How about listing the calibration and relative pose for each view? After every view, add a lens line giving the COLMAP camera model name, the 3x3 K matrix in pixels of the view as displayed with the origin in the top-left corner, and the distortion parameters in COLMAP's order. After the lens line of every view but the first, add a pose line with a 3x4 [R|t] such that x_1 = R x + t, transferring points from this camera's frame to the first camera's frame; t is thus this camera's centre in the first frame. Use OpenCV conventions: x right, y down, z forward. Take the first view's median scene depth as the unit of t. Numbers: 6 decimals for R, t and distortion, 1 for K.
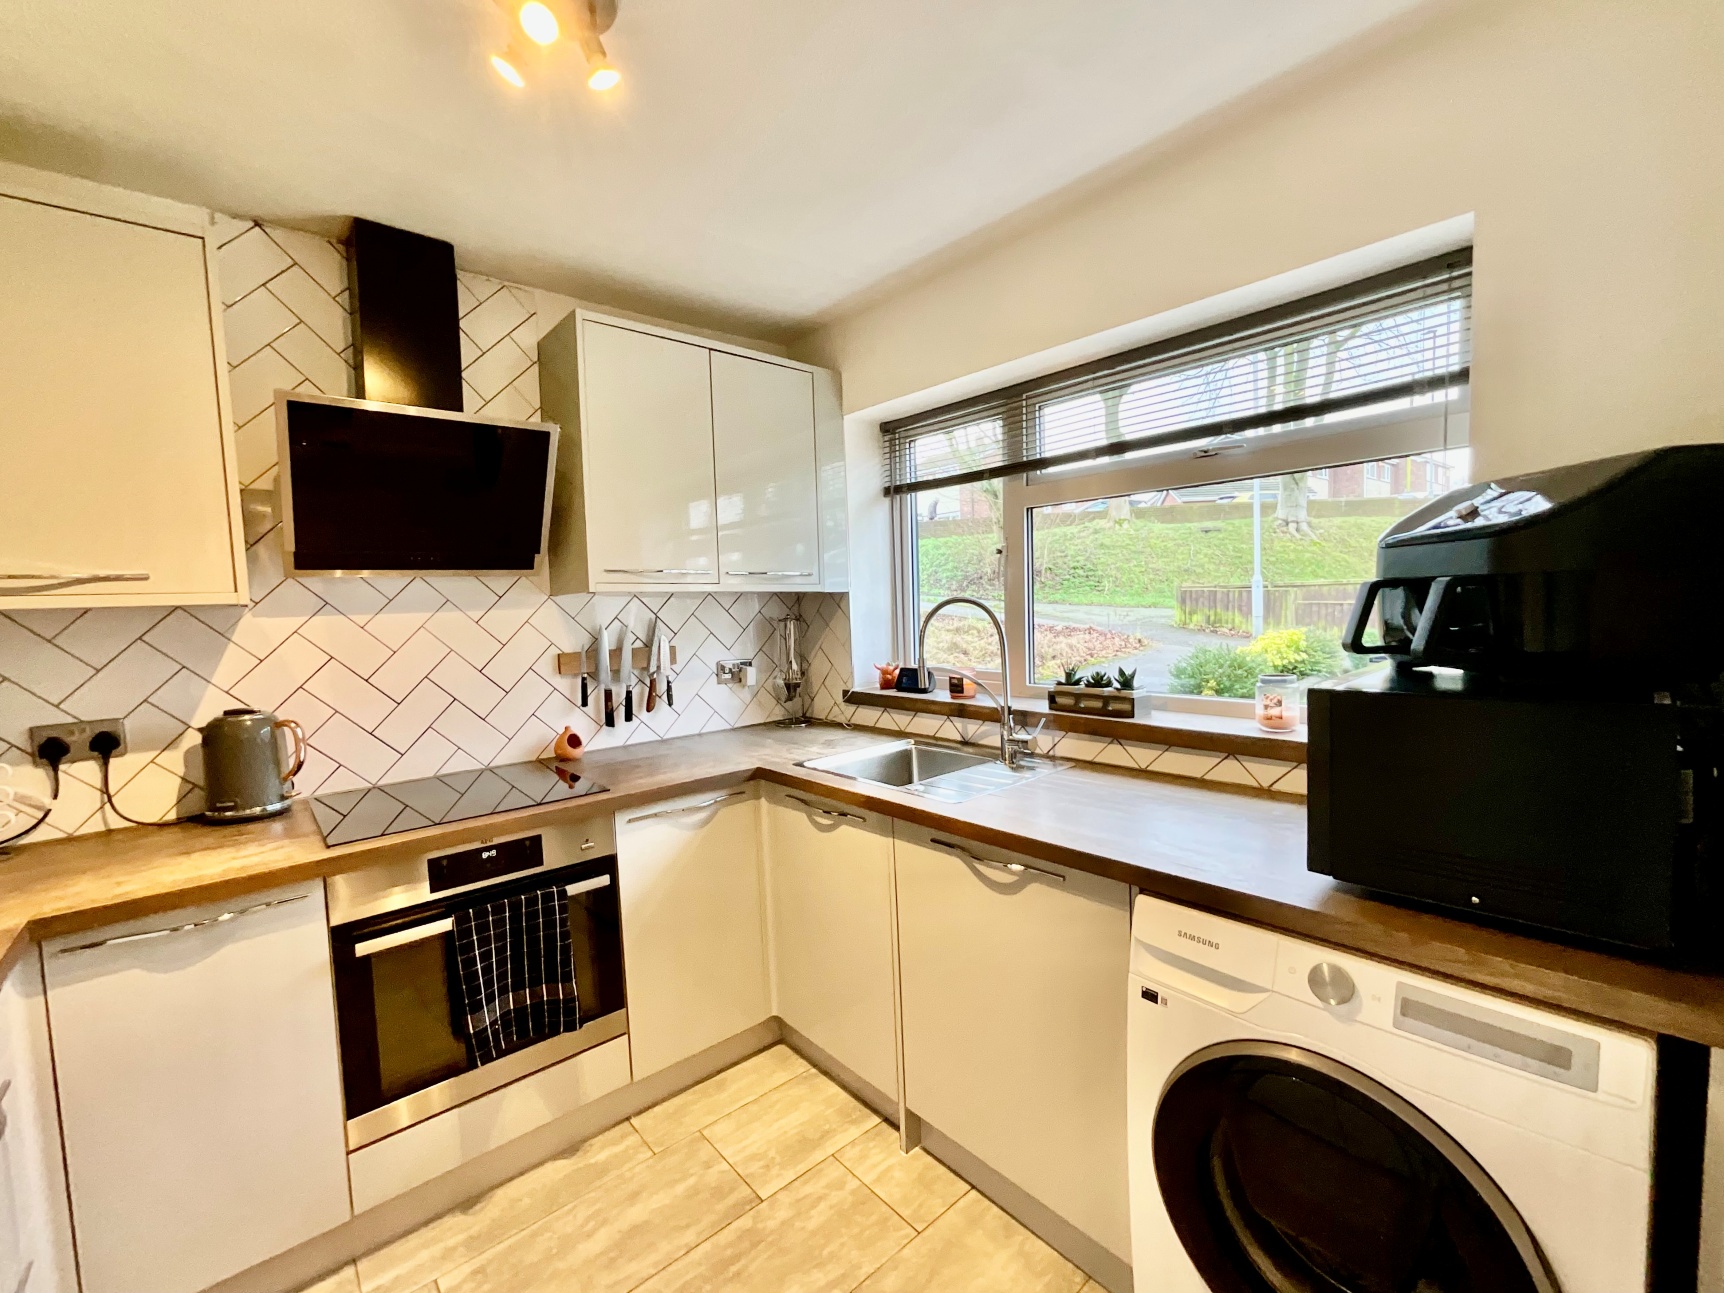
lens RADIAL K [[728.5, 0, 860.4], [0, 728.5, 652.8], [0, 0, 1]] dist [0.002610, 0.000881]
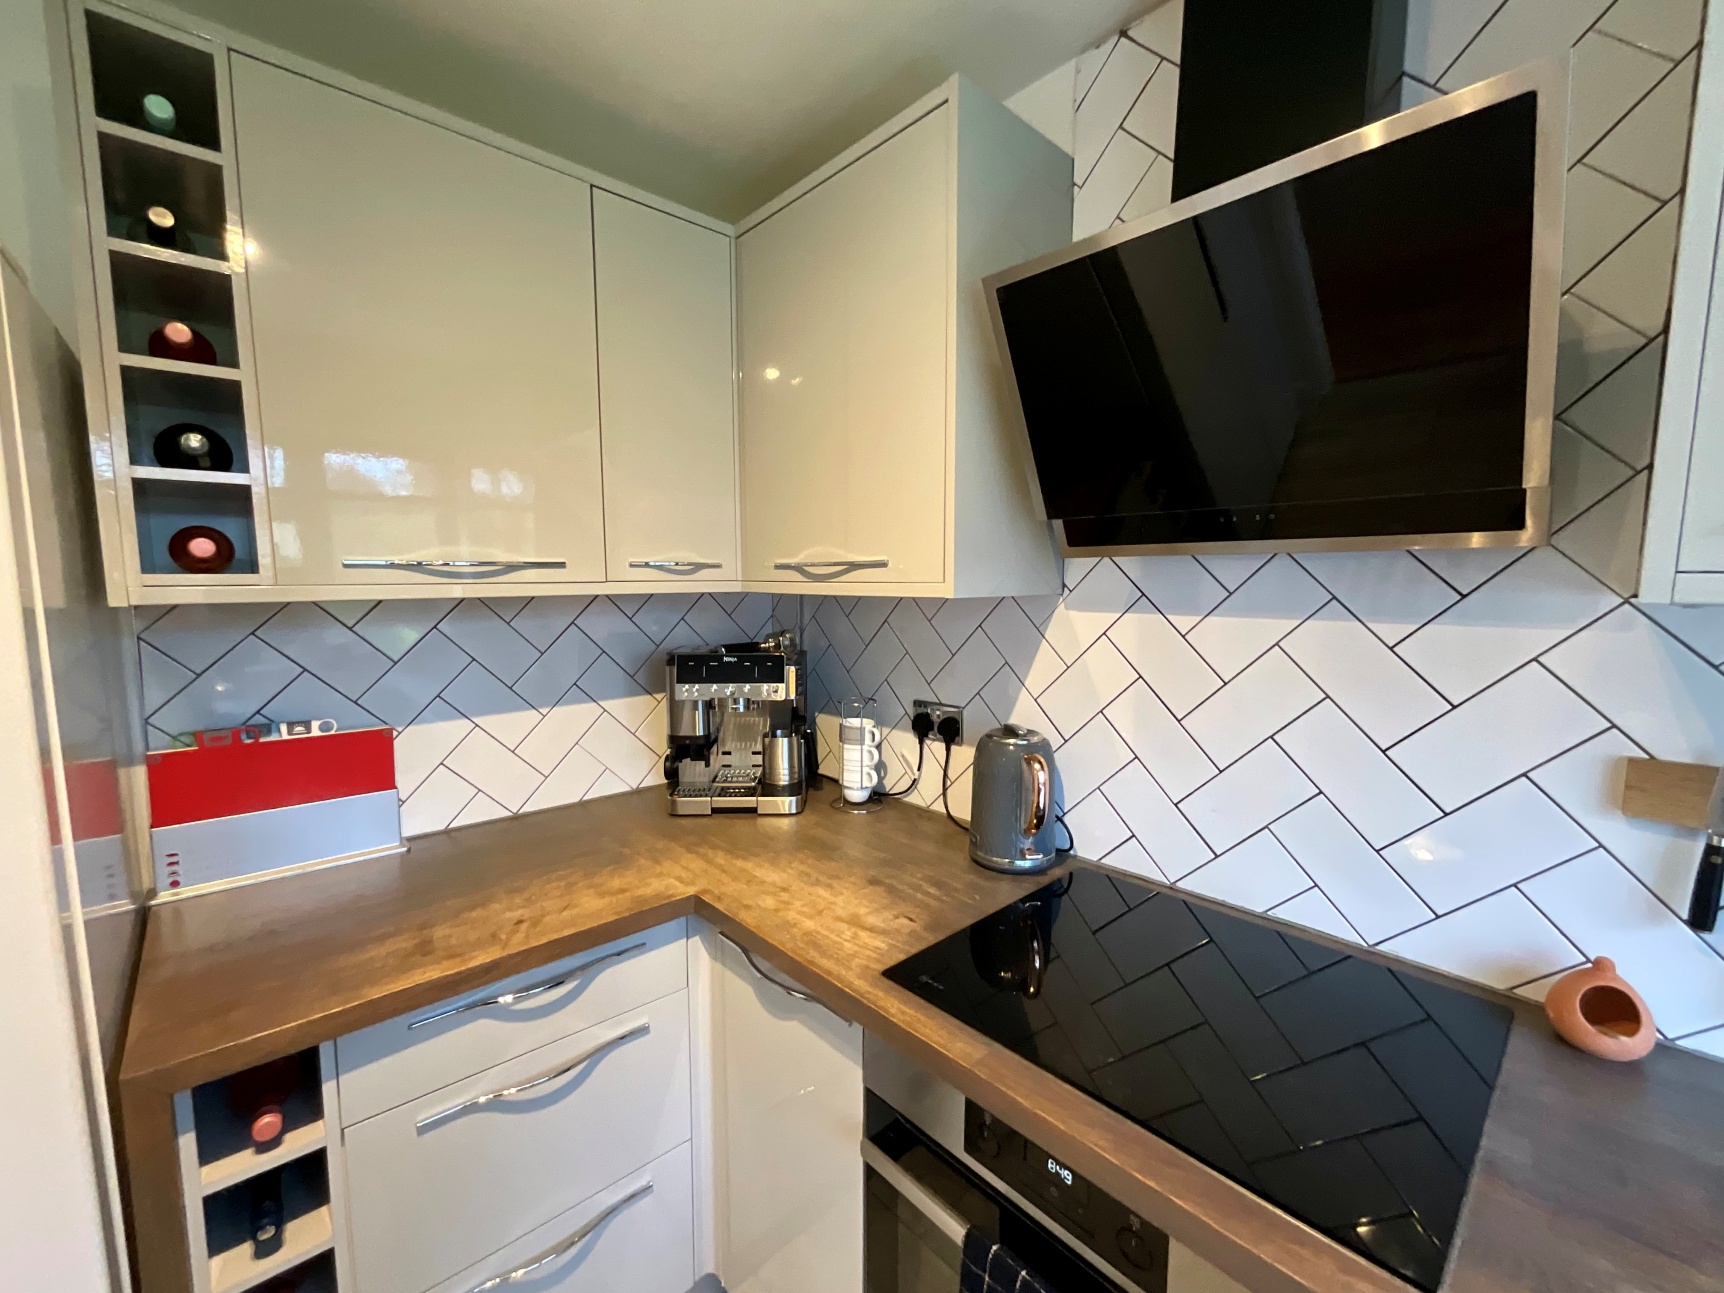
lens RADIAL K [[700.4, 0, 859.4], [0, 700.4, 649.3], [0, 0, 1]] dist [-0.000331, -0.000407]
pose [[0.024855, 0.136100, -0.990383, -0.104622], [-0.071460, 0.988397, 0.134033, -0.086412], [0.997134, 0.067441, 0.034292, 0.730507]]
